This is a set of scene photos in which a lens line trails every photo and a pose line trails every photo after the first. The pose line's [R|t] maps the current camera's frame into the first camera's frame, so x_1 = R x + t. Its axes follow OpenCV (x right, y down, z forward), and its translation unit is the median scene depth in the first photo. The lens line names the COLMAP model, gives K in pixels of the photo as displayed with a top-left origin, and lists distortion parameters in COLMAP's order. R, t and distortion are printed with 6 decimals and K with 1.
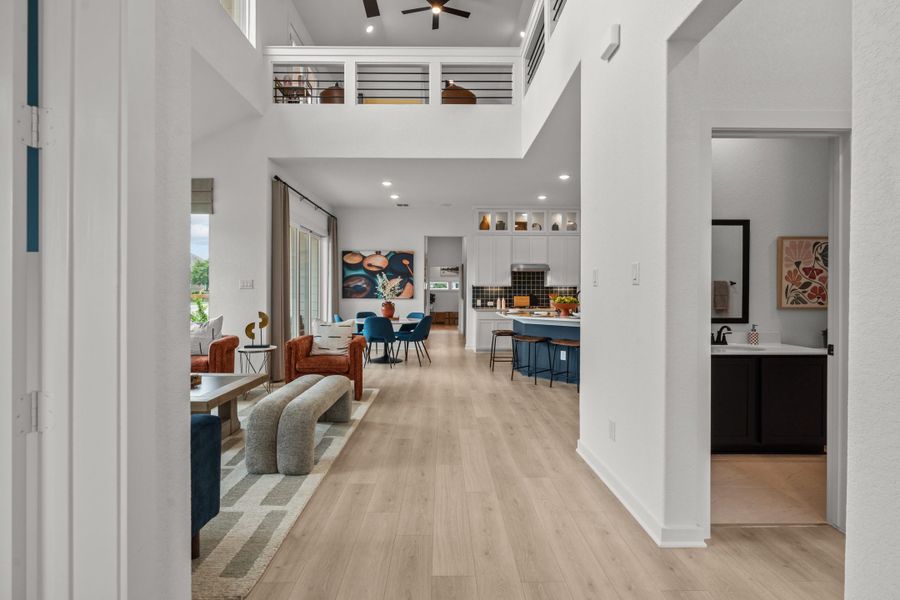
lens RADIAL K [[423.2, 0, 454.7], [0, 423.2, 295.2], [0, 0, 1]] dist [-0.008204, 0.001894]
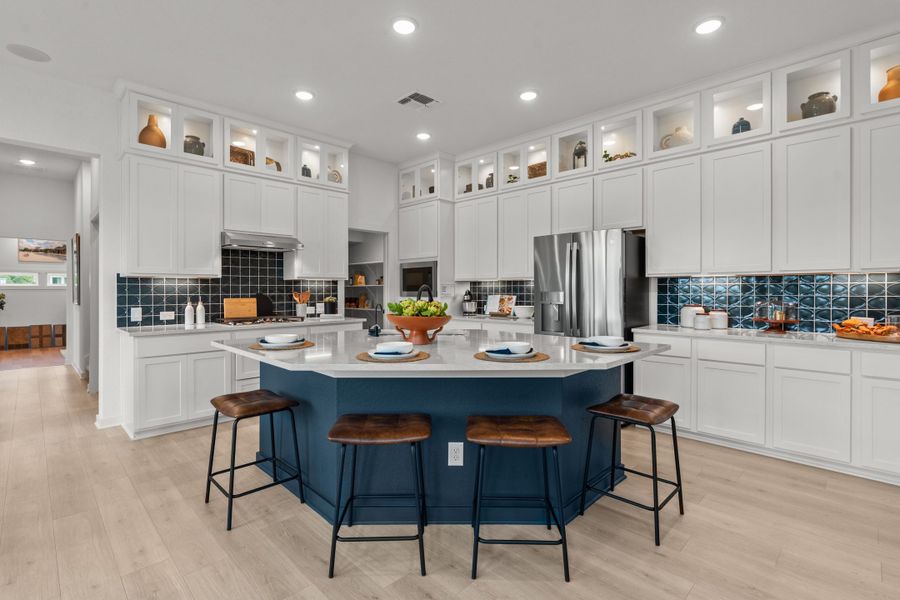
lens RADIAL K [[423.2, 0, 448.4], [0, 423.2, 290.6], [0, 0, 1]] dist [-0.008204, 0.001894]
pose [[0.726216, -0.003356, 0.687459, -0.007317], [0.007537, 0.999967, -0.003081, -0.003205], [-0.687426, 0.007419, 0.726217, 0.467142]]
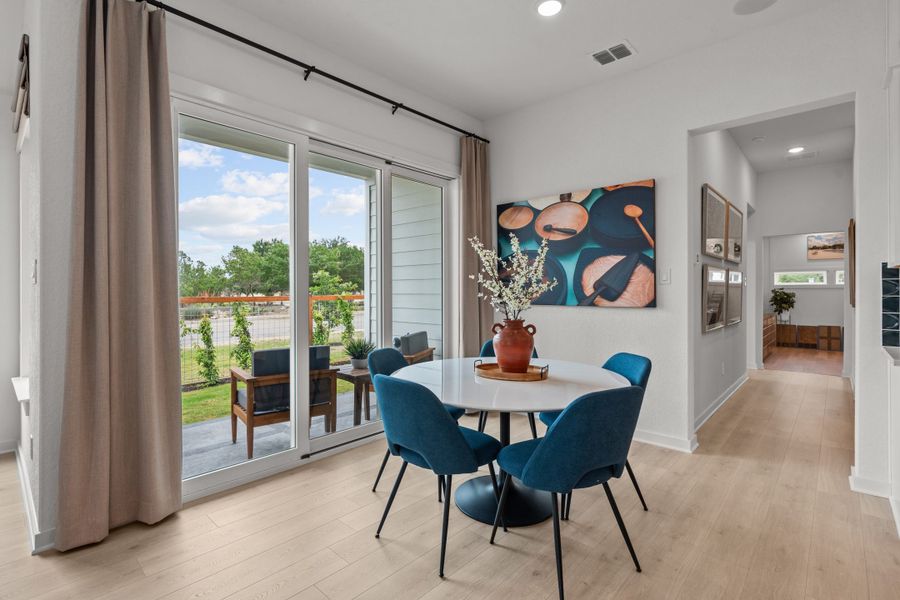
lens RADIAL K [[423.2, 0, 446.7], [0, 423.2, 292.9], [0, 0, 1]] dist [-0.008204, 0.001894]
pose [[0.714516, 0.001568, -0.699617, 0.031047], [-0.002224, 0.999998, -0.000031, -0.004300], [0.699615, 0.001578, 0.714518, 0.612024]]
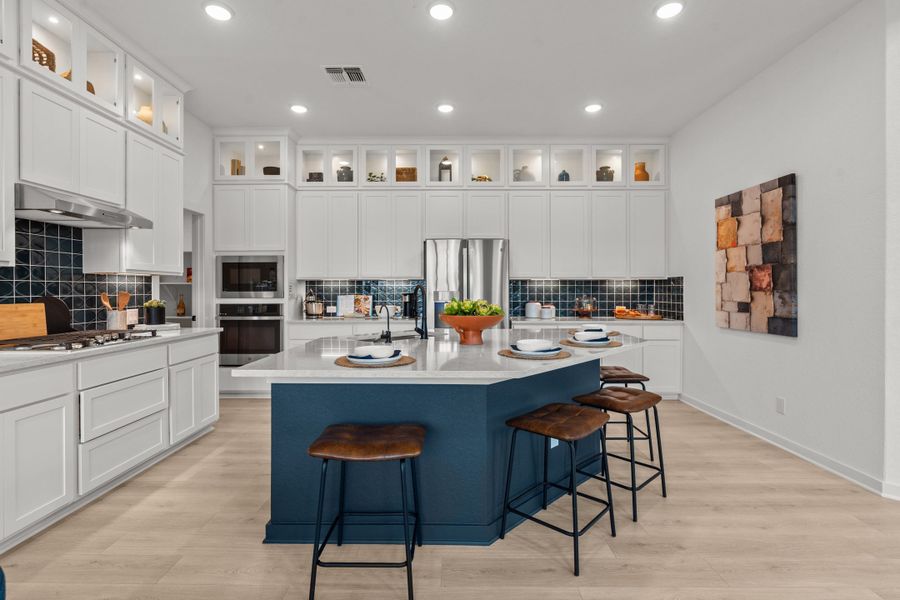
lens RADIAL K [[423.2, 0, 457.4], [0, 423.2, 288.5], [0, 0, 1]] dist [-0.008204, 0.001894]
pose [[0.028663, 0.002091, 0.999587, -0.114121], [0.007809, 0.999967, -0.002316, -0.004865], [-0.999559, 0.007872, 0.028646, 0.702241]]
